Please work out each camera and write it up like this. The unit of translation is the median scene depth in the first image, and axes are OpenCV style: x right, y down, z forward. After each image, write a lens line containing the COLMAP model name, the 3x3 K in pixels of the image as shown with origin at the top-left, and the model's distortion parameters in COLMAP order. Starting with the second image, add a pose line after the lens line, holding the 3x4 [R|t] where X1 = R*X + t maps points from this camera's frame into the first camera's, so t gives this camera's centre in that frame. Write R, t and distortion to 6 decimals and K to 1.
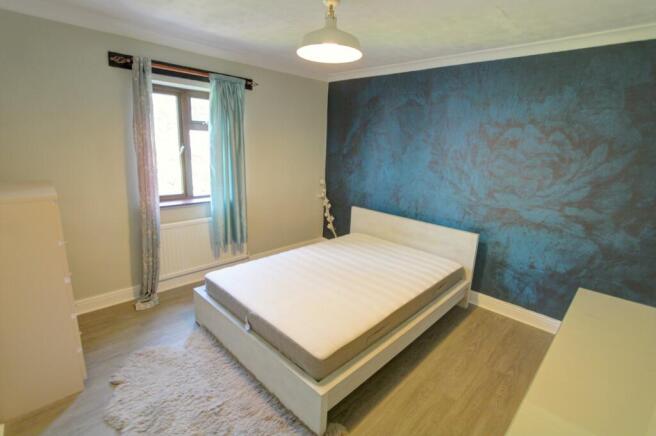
lens RADIAL K [[306.9, 0, 329.9], [0, 306.9, 218.5], [0, 0, 1]] dist [-0.015040, 0.000596]
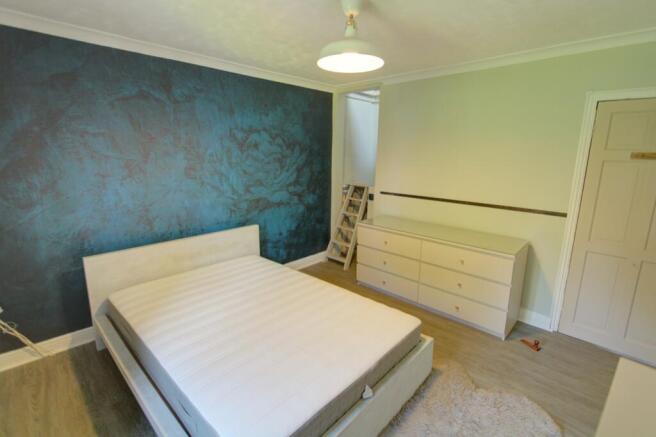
lens RADIAL K [[306.9, 0, 330.1], [0, 306.9, 215.1], [0, 0, 1]] dist [-0.015040, 0.000596]
pose [[-0.028411, -0.245382, 0.969010, -0.654387], [0.229602, 0.941880, 0.245243, -0.206836], [-0.972870, 0.229454, 0.029580, 0.698142]]
